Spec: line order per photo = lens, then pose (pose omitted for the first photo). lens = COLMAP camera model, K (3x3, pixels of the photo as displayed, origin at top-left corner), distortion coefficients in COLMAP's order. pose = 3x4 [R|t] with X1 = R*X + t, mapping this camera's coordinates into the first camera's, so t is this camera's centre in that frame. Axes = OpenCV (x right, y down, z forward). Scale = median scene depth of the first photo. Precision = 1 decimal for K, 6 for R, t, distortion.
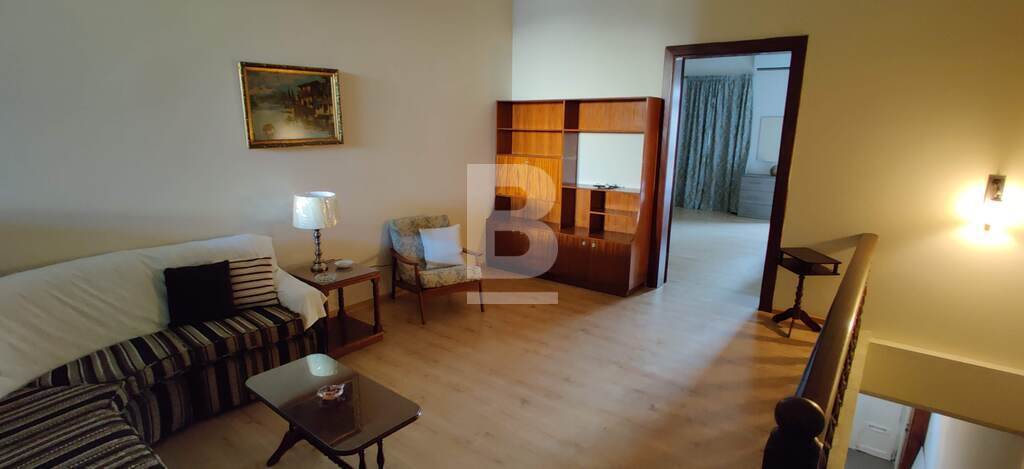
lens RADIAL K [[507.1, 0, 509.0], [0, 507.1, 237.1], [0, 0, 1]] dist [-0.003258, -0.001970]
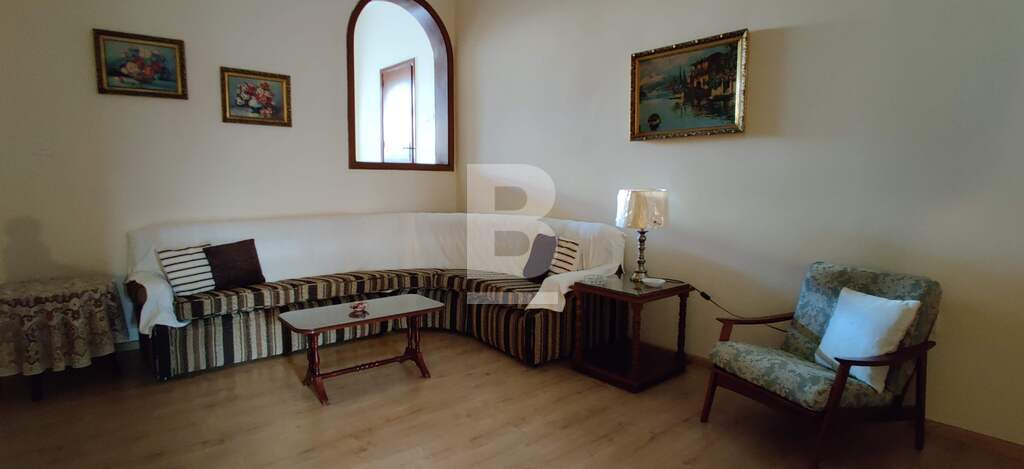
lens RADIAL K [[507.1, 0, 509.0], [0, 507.1, 237.1], [0, 0, 1]] dist [-0.003258, -0.001970]
pose [[-0.189065, 0.104352, -0.976404, 0.475483], [-0.223135, 0.963760, 0.146207, -0.078488], [0.956277, 0.245513, -0.158928, 0.898475]]
